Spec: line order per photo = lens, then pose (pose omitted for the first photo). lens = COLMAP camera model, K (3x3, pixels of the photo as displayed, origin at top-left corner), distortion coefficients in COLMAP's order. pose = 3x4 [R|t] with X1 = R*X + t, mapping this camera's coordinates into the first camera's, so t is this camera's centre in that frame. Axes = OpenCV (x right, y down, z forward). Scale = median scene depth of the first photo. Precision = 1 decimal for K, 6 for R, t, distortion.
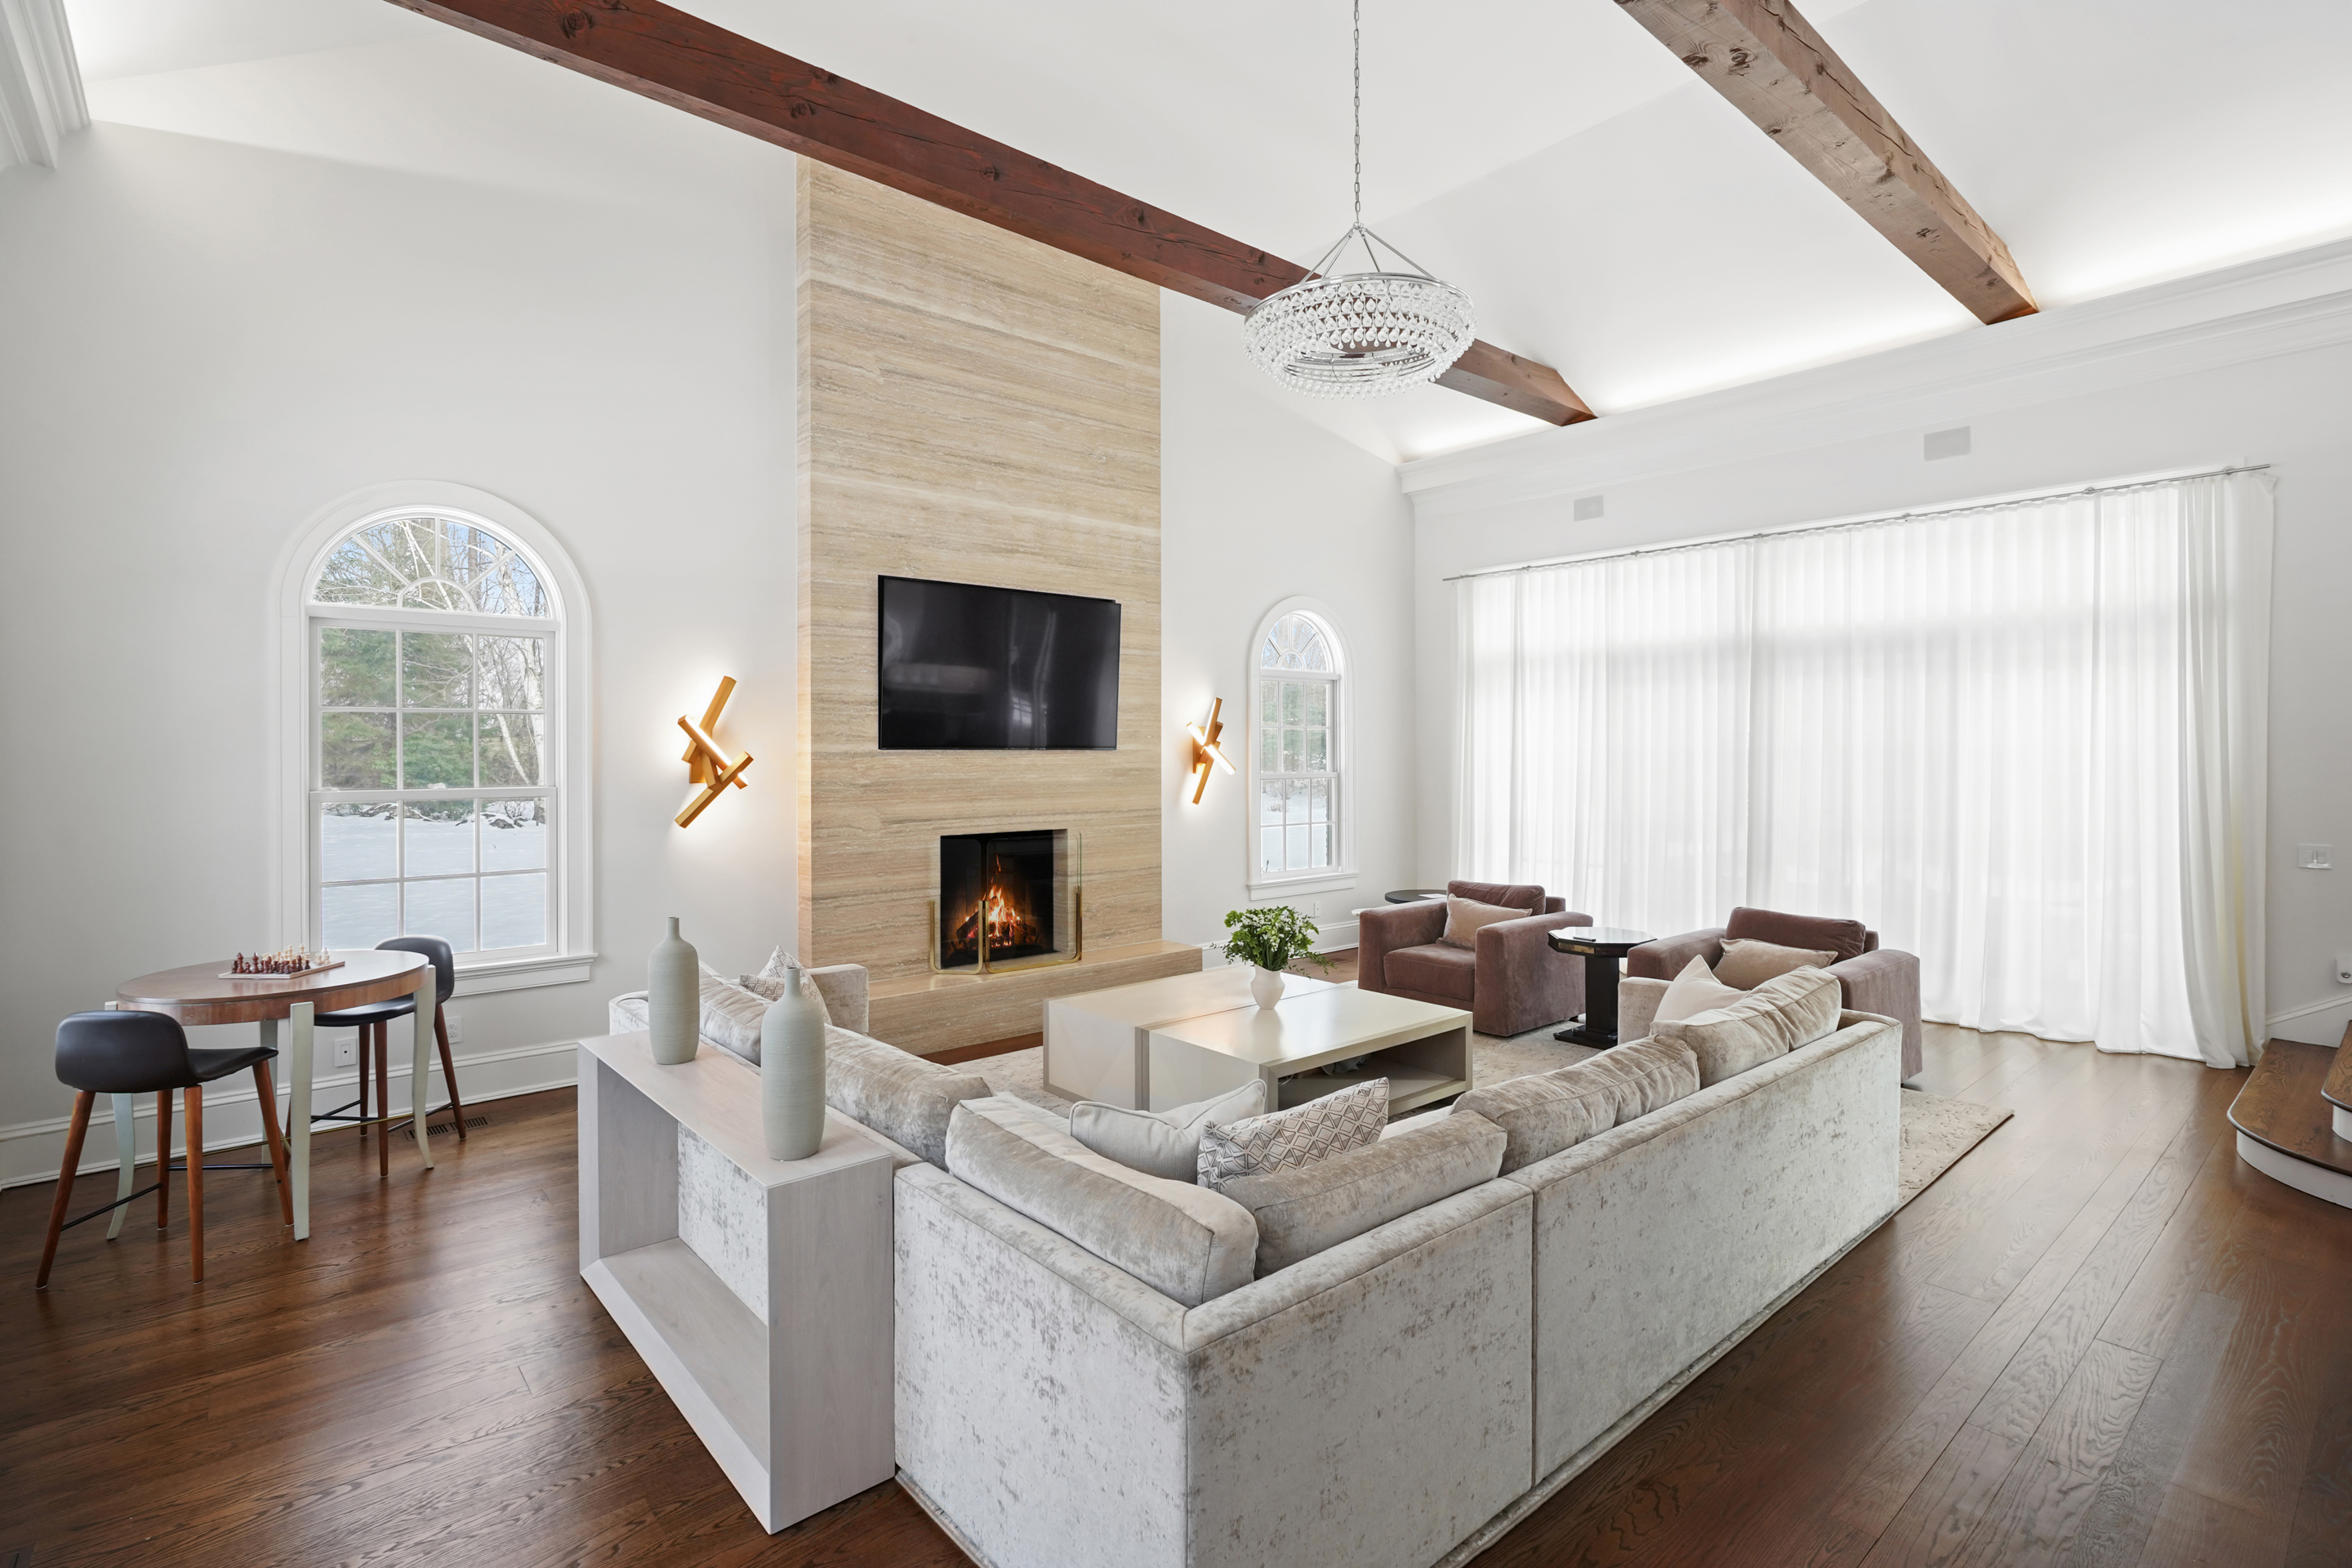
lens RADIAL K [[1121.6, 0, 1176.5], [0, 1121.6, 749.7], [0, 0, 1]] dist [-0.001854, -0.000136]
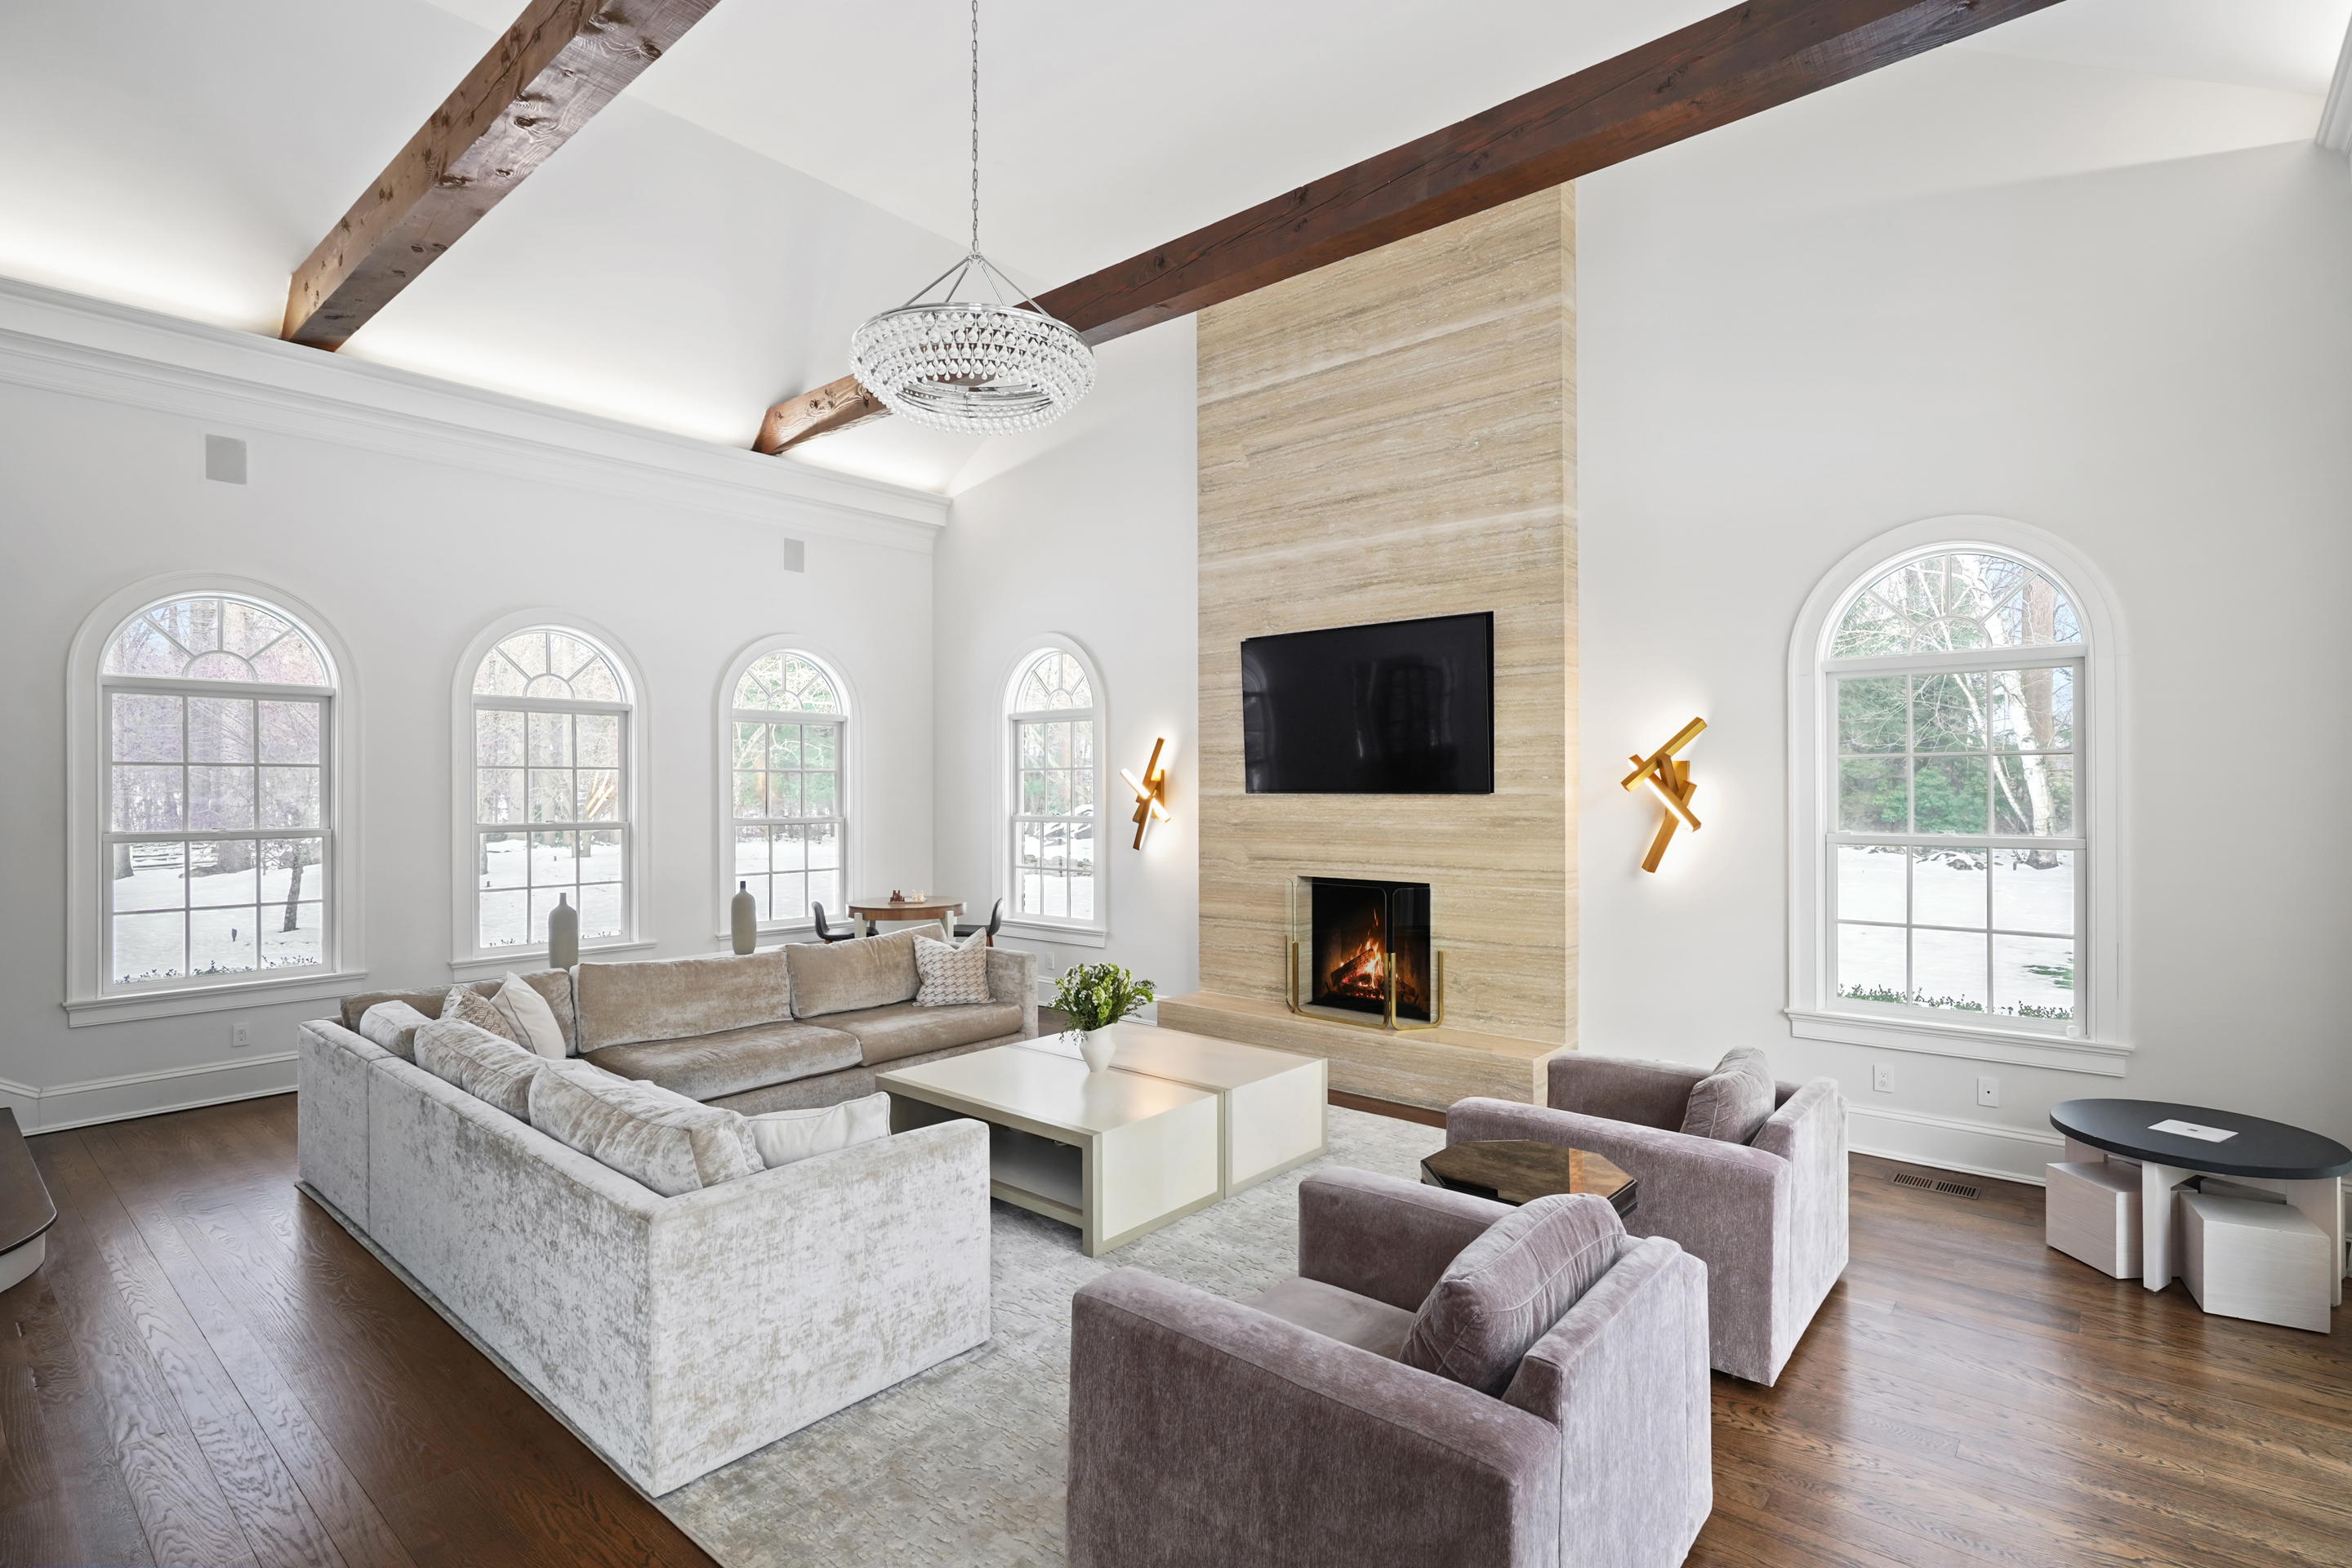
lens RADIAL K [[1138.7, 0, 1176.0], [0, 1138.7, 784.0], [0, 0, 1]] dist [0.003258, 0.000515]
pose [[0.149371, -0.002670, -0.988778, 0.794898], [0.001301, 0.999996, -0.002504, -0.006046], [0.988780, -0.000913, 0.149374, 0.704571]]
